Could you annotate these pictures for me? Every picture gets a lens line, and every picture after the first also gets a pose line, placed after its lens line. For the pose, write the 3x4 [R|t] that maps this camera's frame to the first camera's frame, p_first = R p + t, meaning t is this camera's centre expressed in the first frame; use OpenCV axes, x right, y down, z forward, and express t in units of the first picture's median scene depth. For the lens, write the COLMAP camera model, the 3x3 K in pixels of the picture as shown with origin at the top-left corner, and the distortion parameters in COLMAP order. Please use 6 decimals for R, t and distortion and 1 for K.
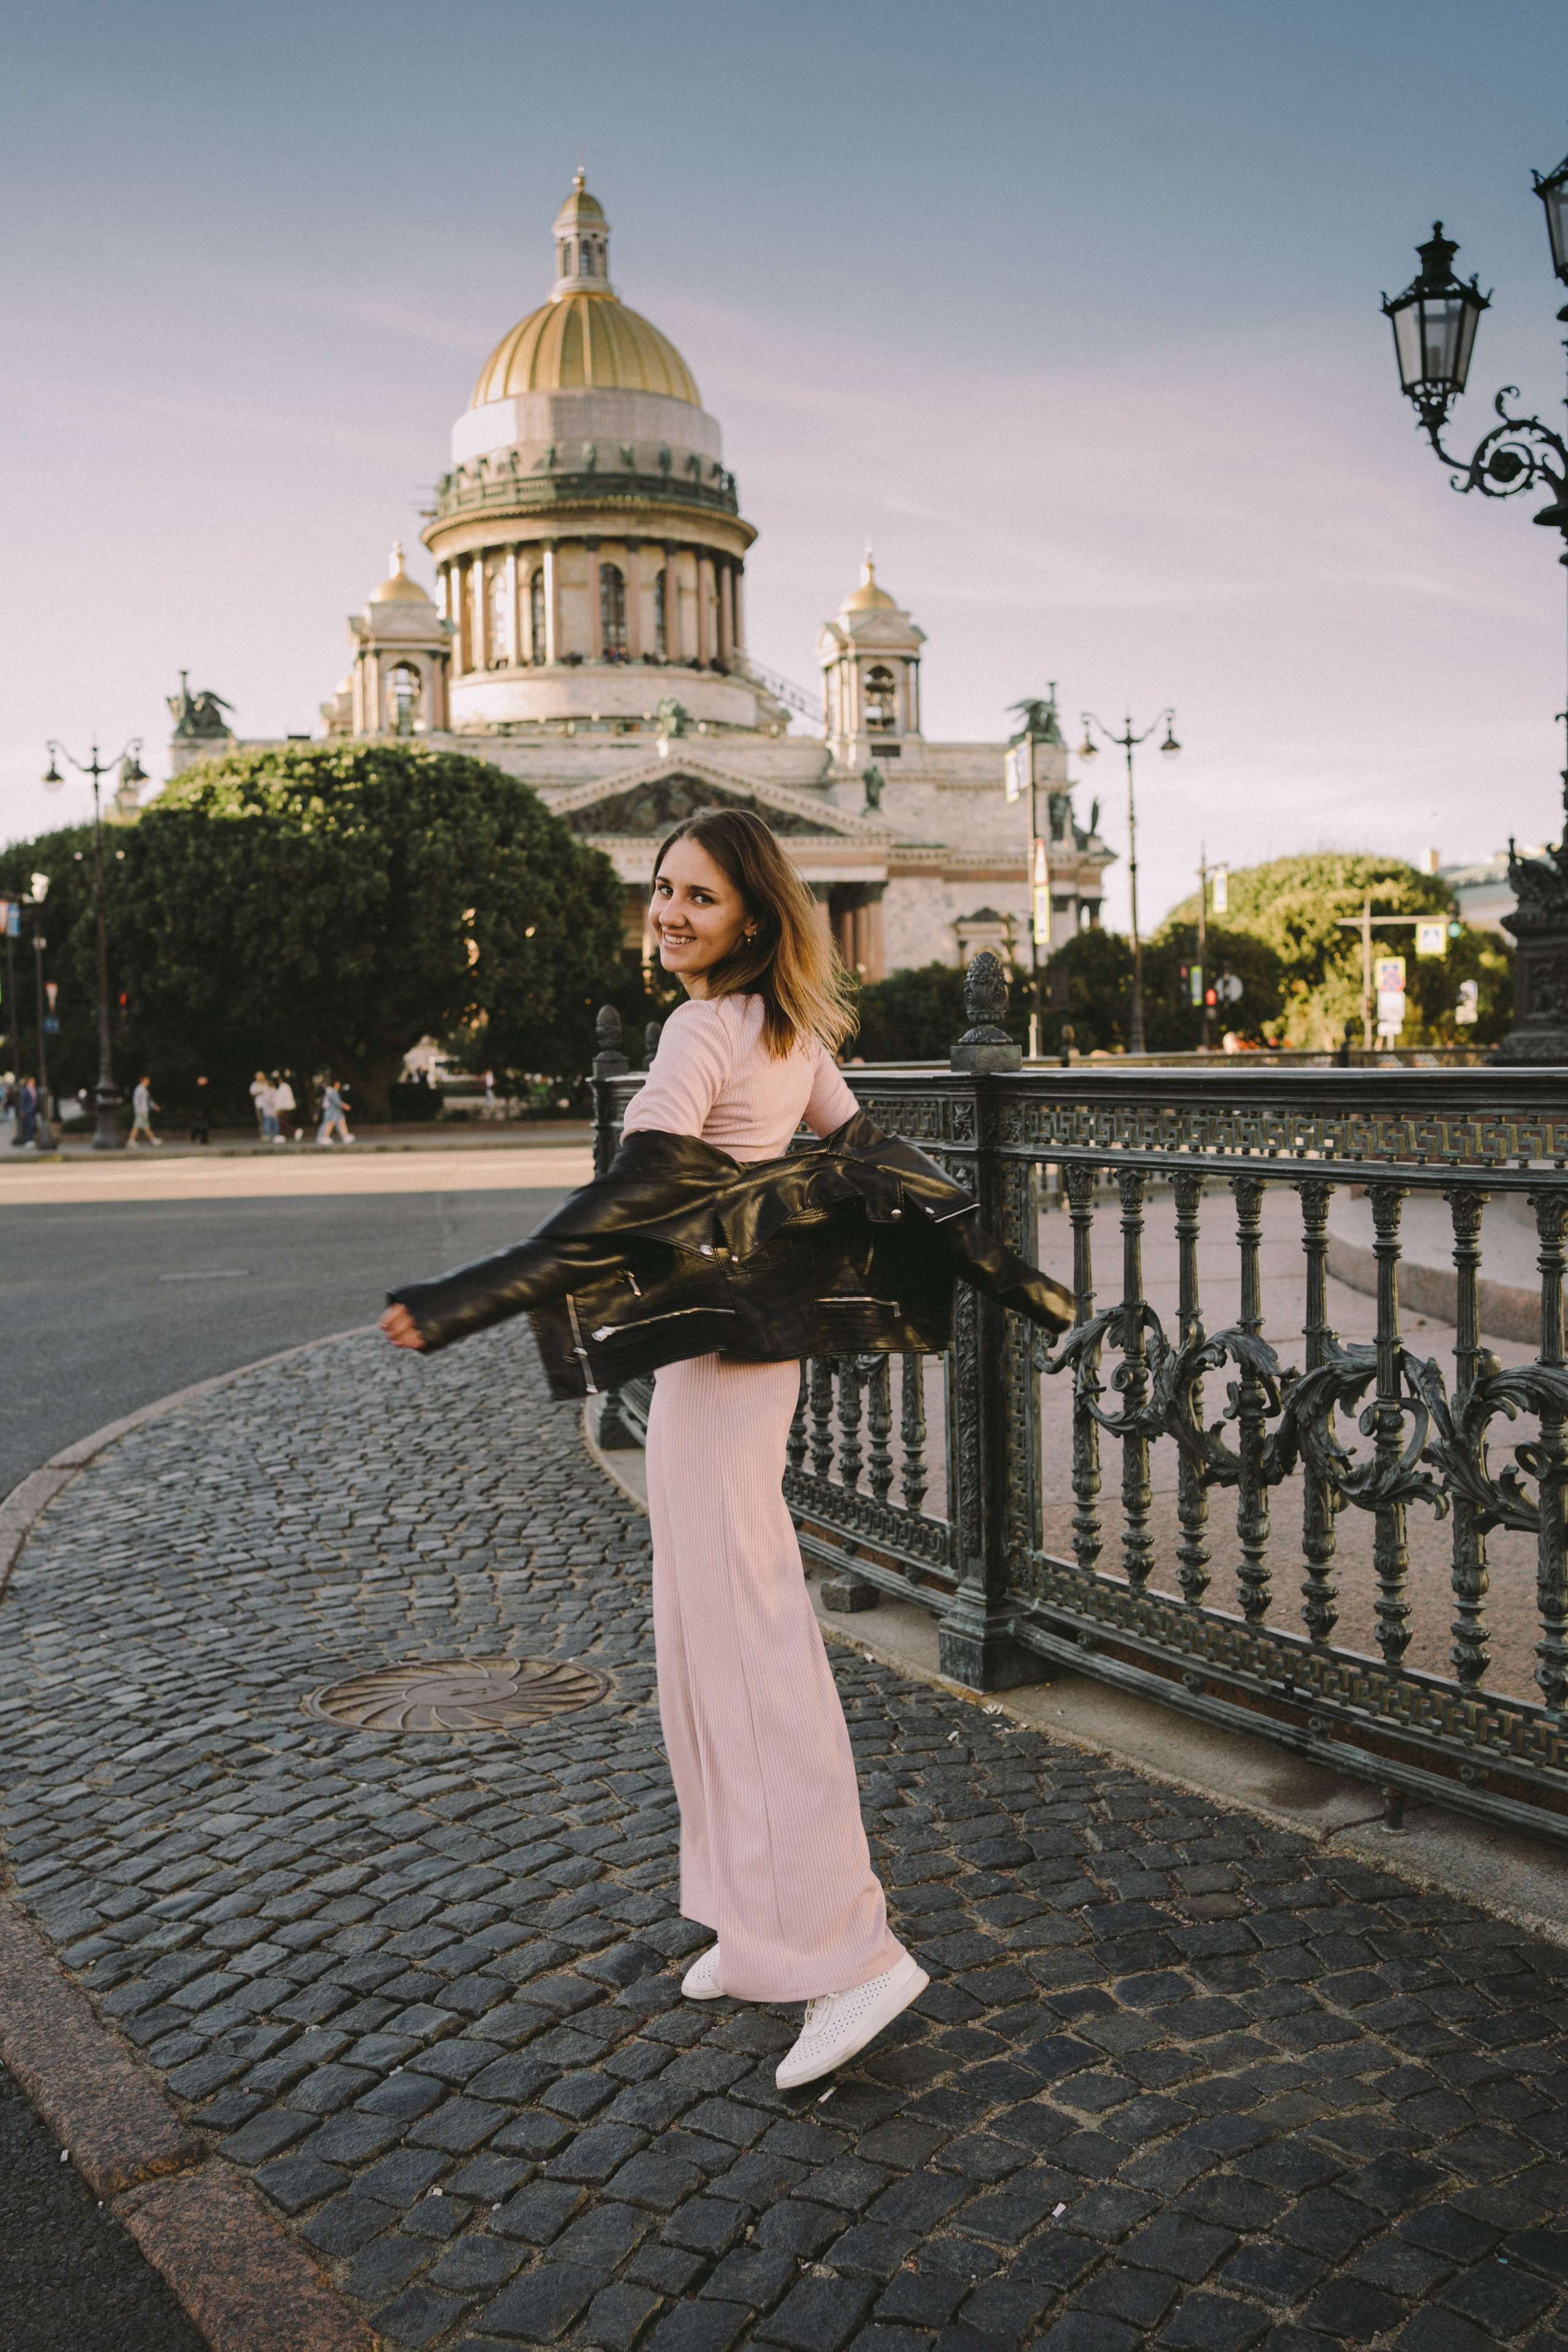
lens RADIAL K [[2456.6, 0, 784.0], [0, 2456.6, 1176.0], [0, 0, 1]] dist [-0.043266, 0.195517]
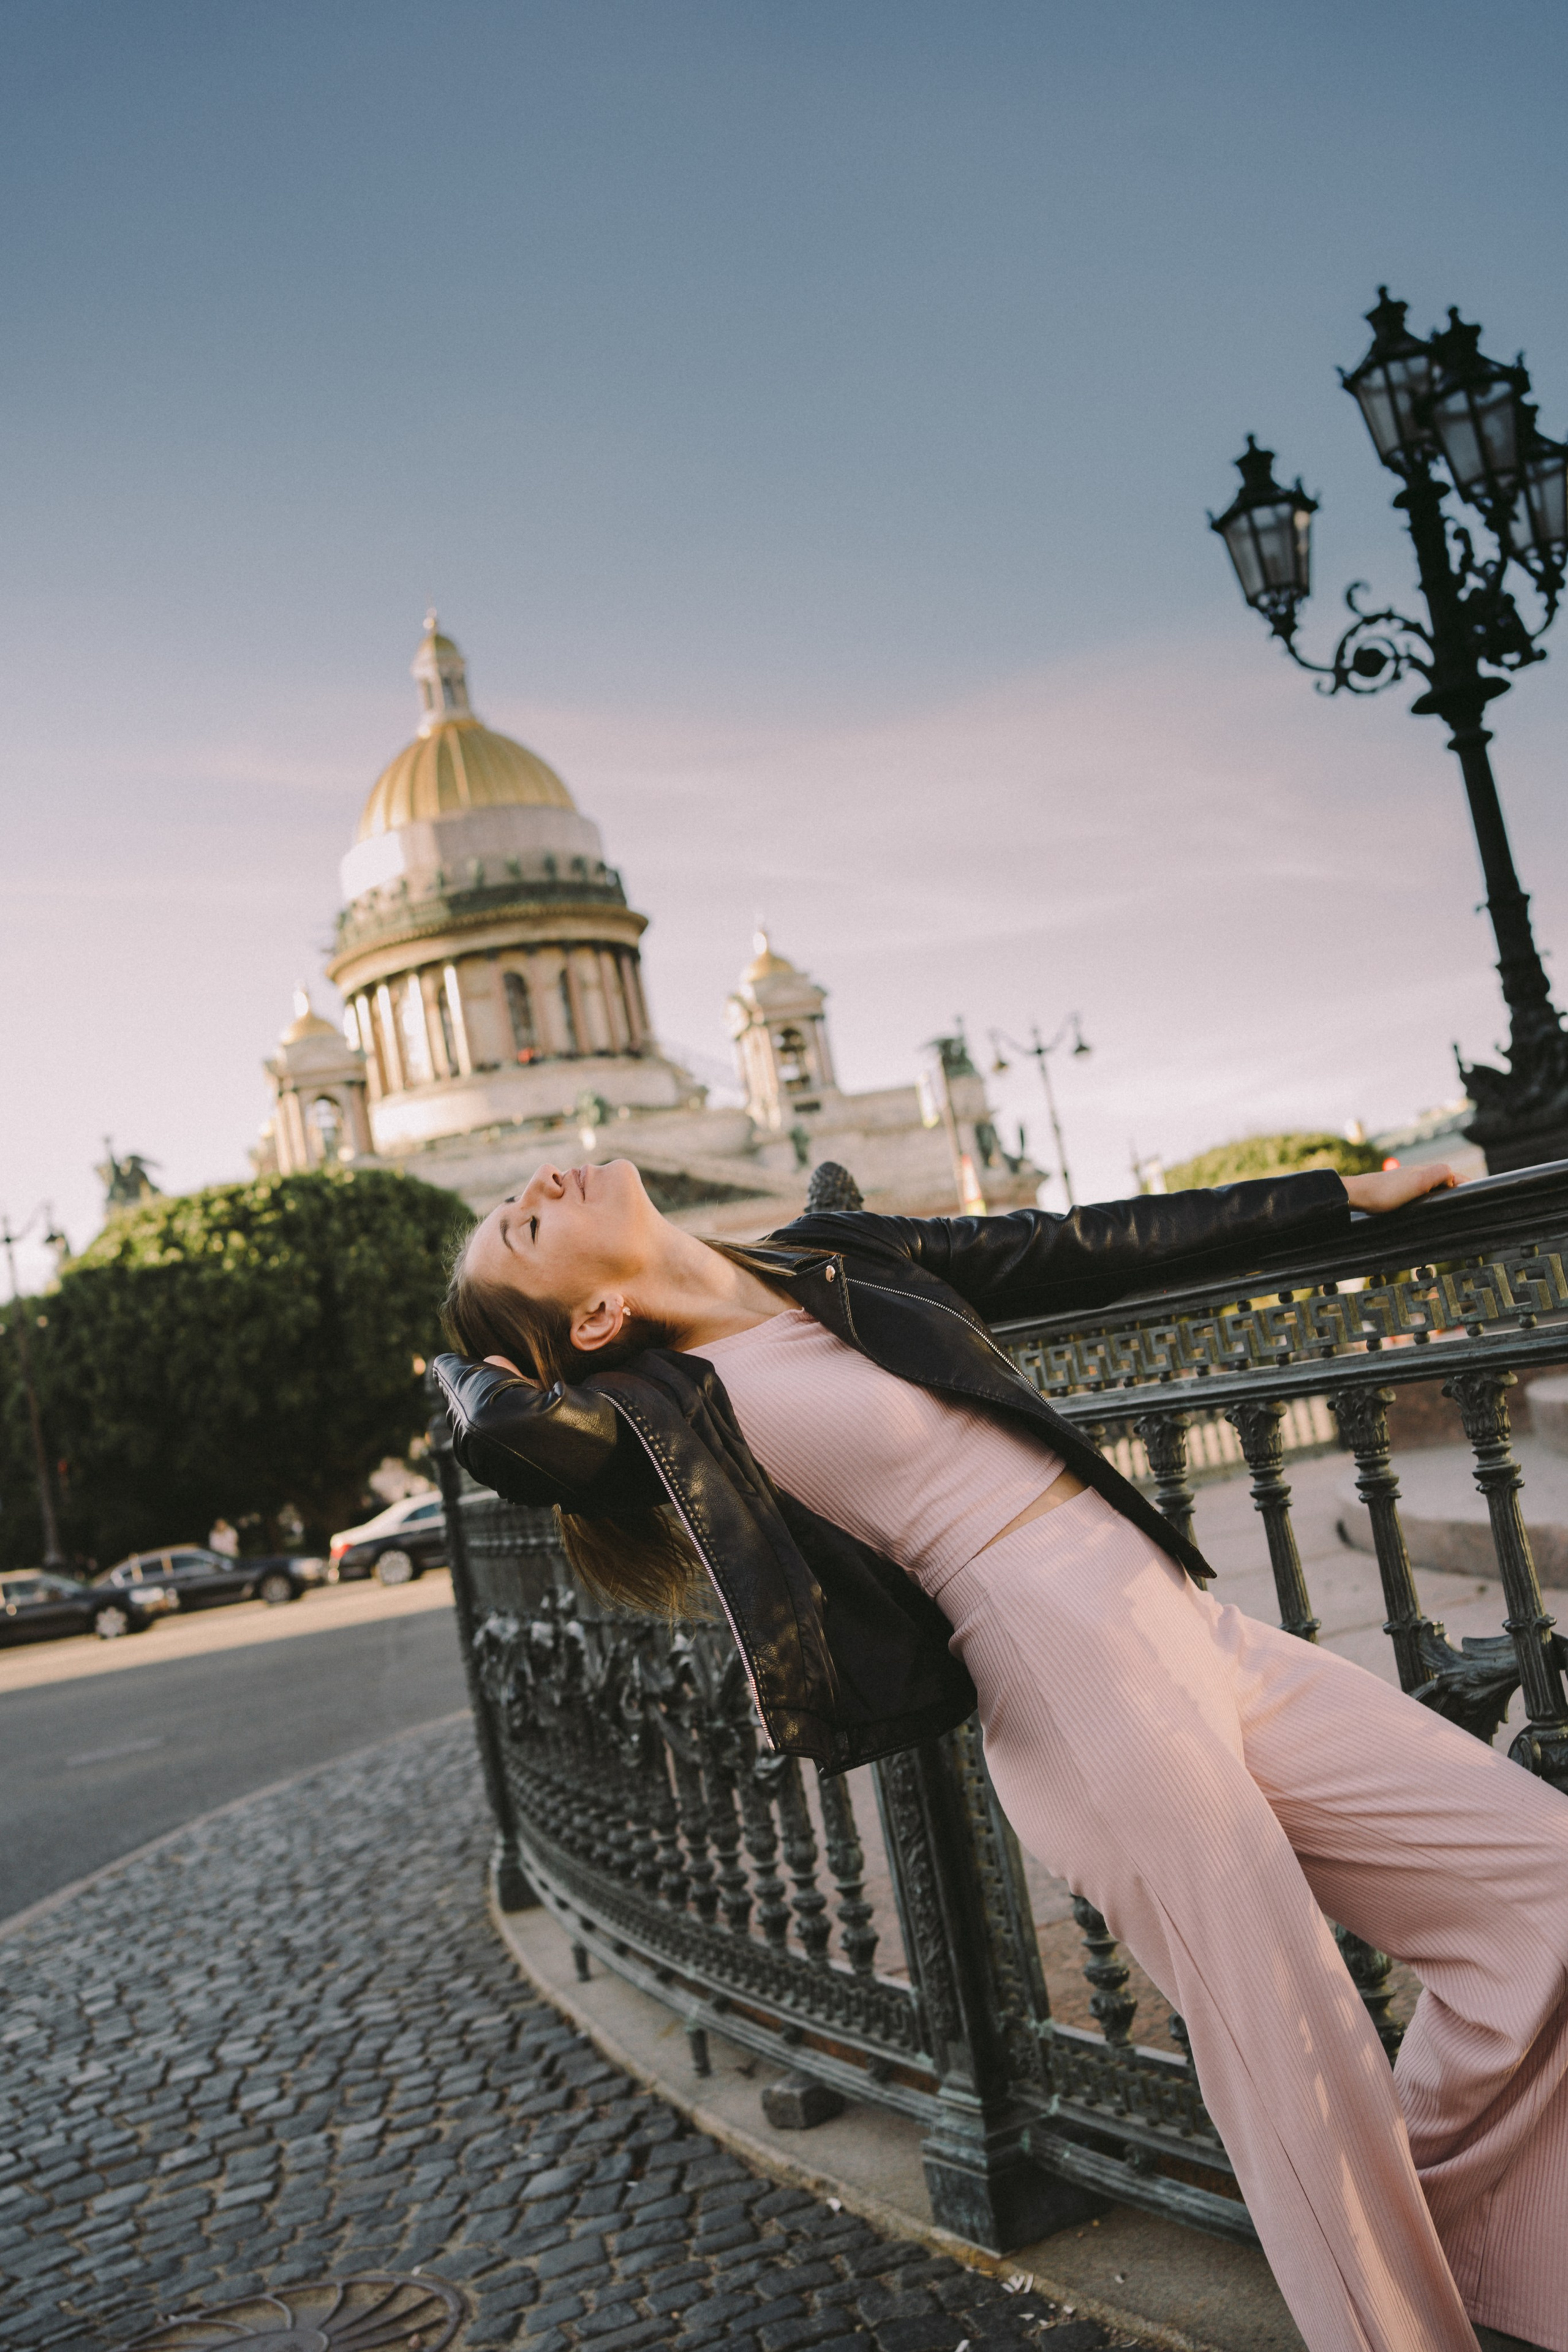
lens RADIAL K [[2456.6, 0, 784.0], [0, 2456.6, 1176.0], [0, 0, 1]] dist [-0.043266, 0.195517]
pose [[0.987603, -0.154666, 0.026798, 0.016886], [0.156928, 0.976799, -0.145727, 0.004741], [-0.003637, 0.148126, 0.988962, 0.101003]]
